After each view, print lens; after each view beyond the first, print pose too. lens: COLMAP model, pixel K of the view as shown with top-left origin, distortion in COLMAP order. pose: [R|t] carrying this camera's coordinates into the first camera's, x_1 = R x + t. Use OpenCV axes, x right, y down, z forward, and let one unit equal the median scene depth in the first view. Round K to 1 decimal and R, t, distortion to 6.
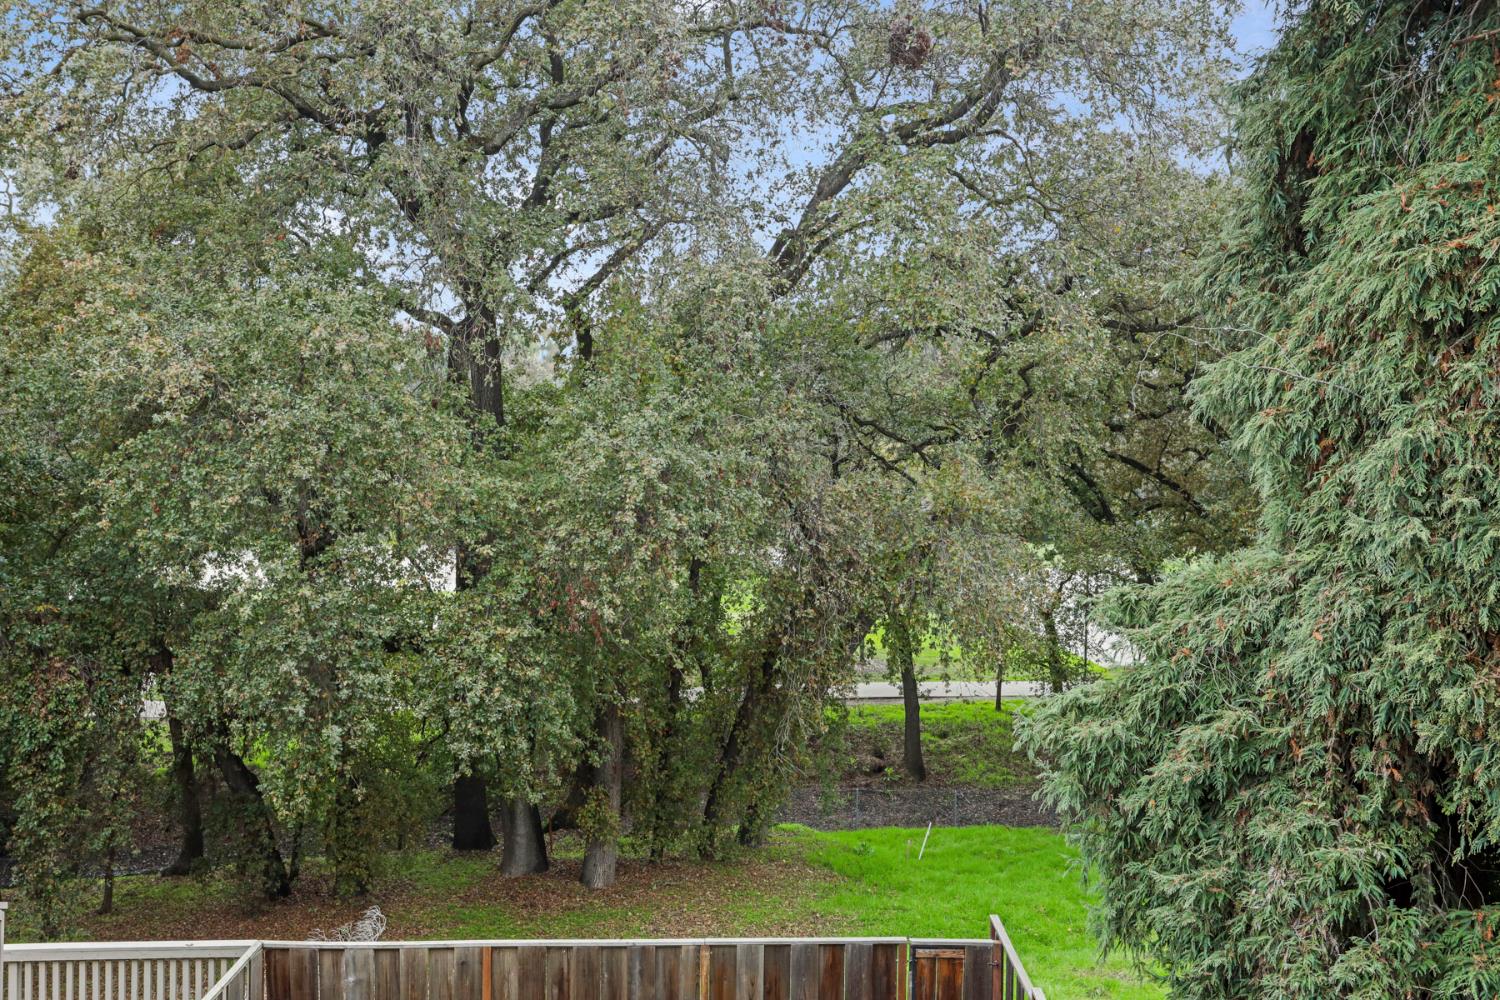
lens RADIAL K [[1384.7, 0, 745.5], [0, 1384.7, 508.5], [0, 0, 1]] dist [-0.007023, 0.106297]
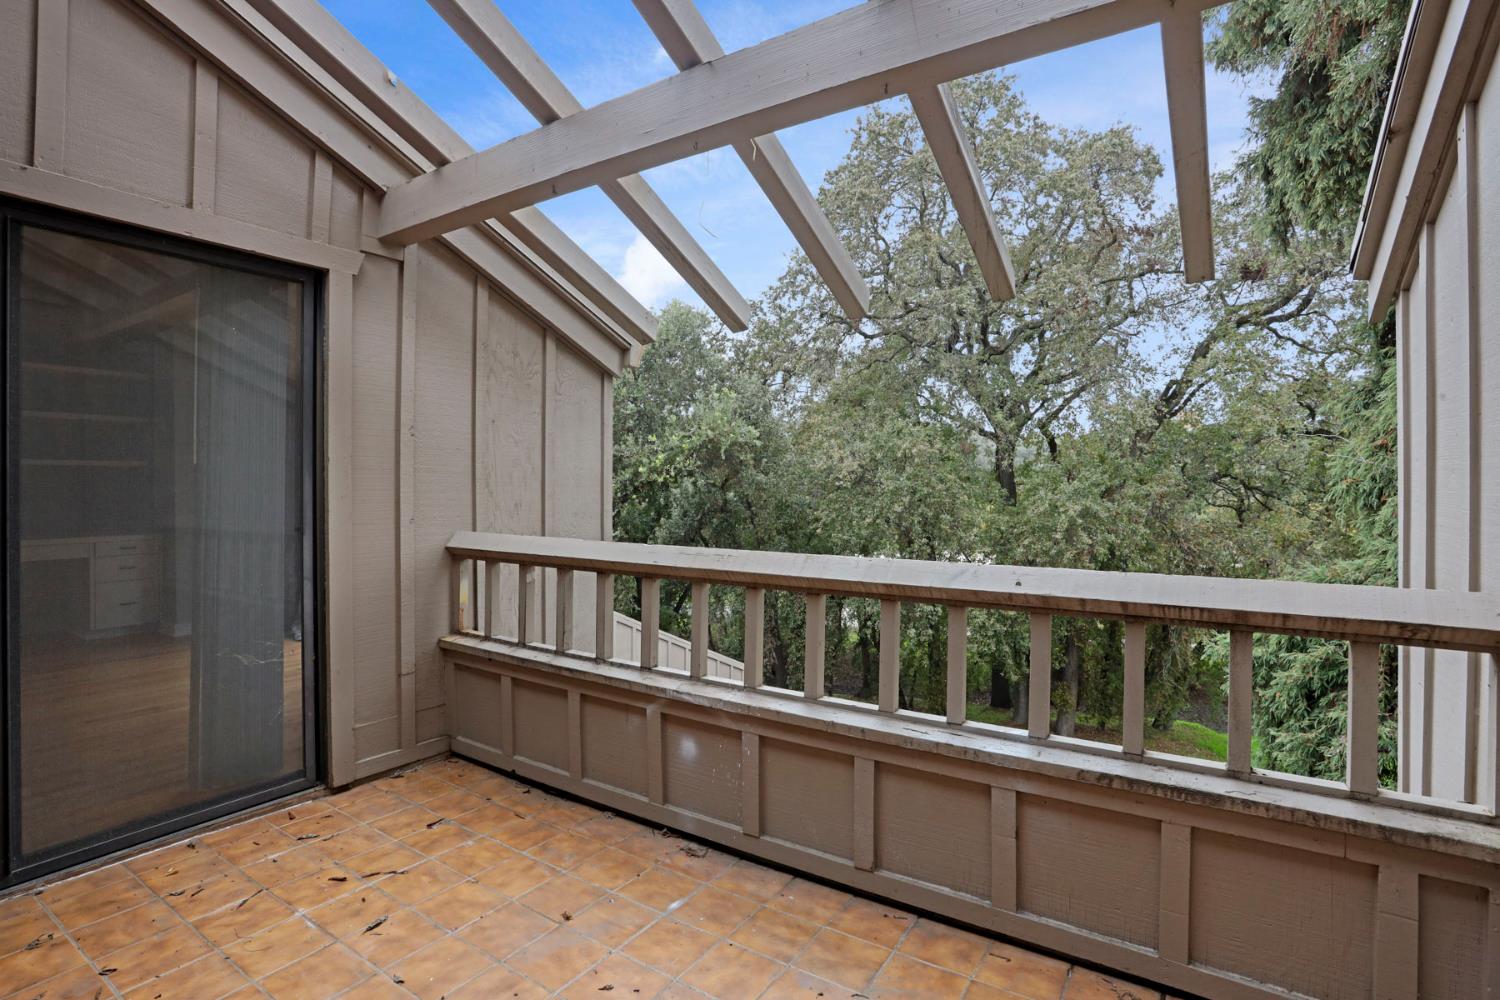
lens RADIAL K [[732.0, 0, 746.4], [0, 732.0, 493.4], [0, 0, 1]] dist [-0.078442, 0.039145]
pose [[0.833411, 0.005267, -0.552629, 0.105856], [-0.035284, 0.998422, -0.043696, 0.006586], [0.551527, 0.055916, 0.832281, -0.082530]]
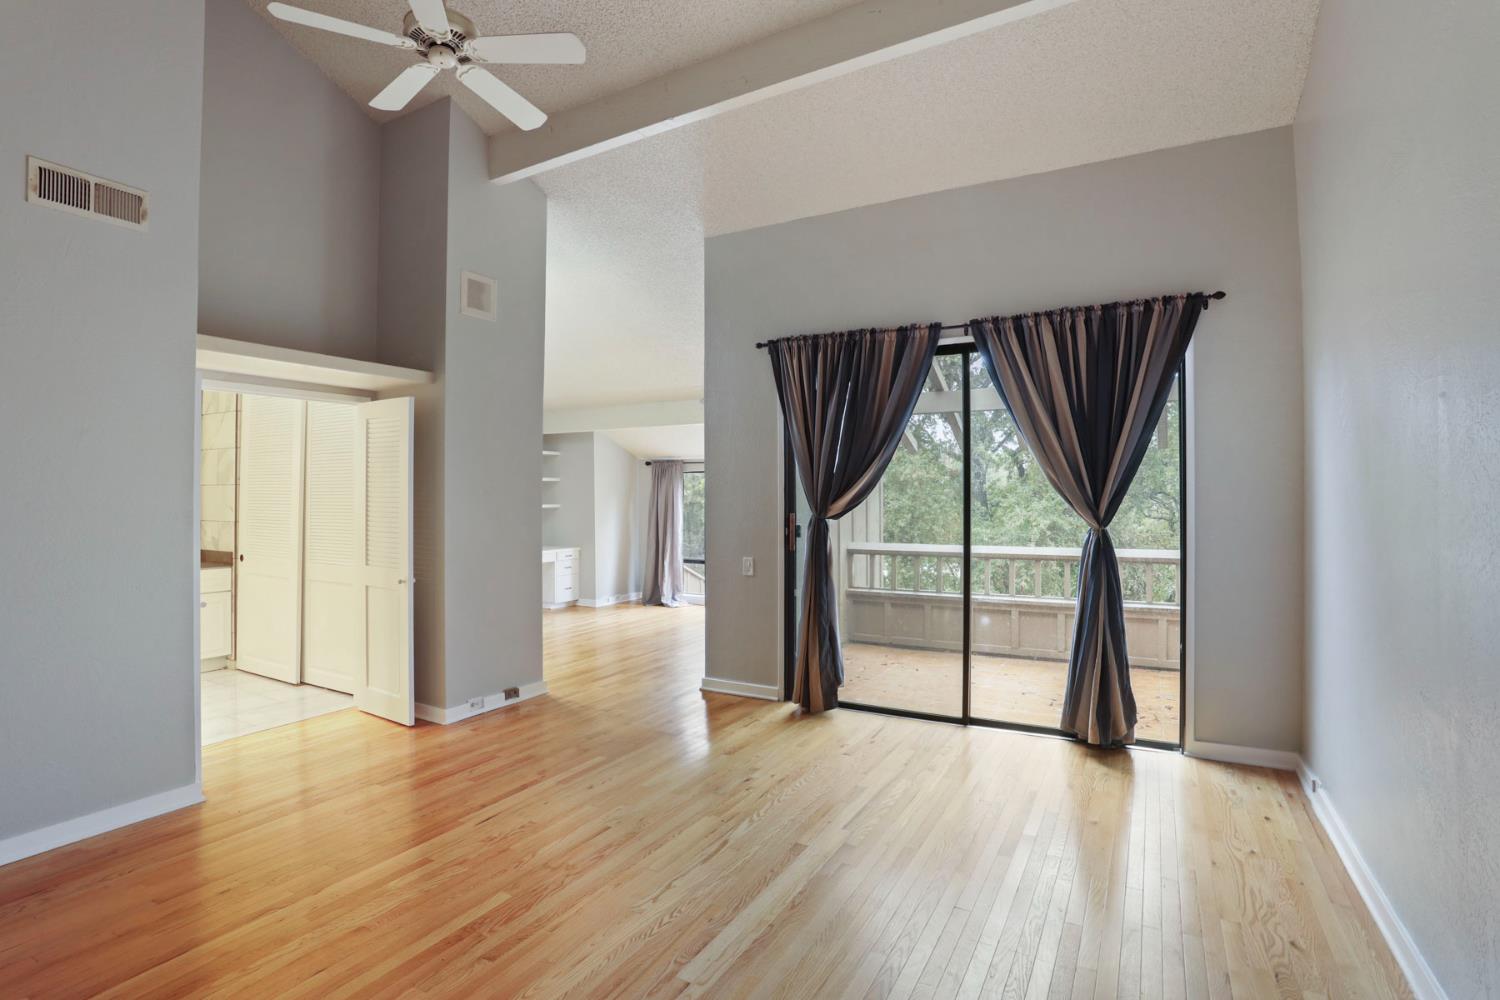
lens RADIAL K [[732.0, 0, 746.4], [0, 732.0, 493.4], [0, 0, 1]] dist [-0.078442, 0.039145]
pose [[0.871220, -0.010782, -0.490775, 0.097295], [-0.024453, 0.997564, -0.065324, 0.011318], [0.490284, 0.068913, 0.868834, -0.334866]]
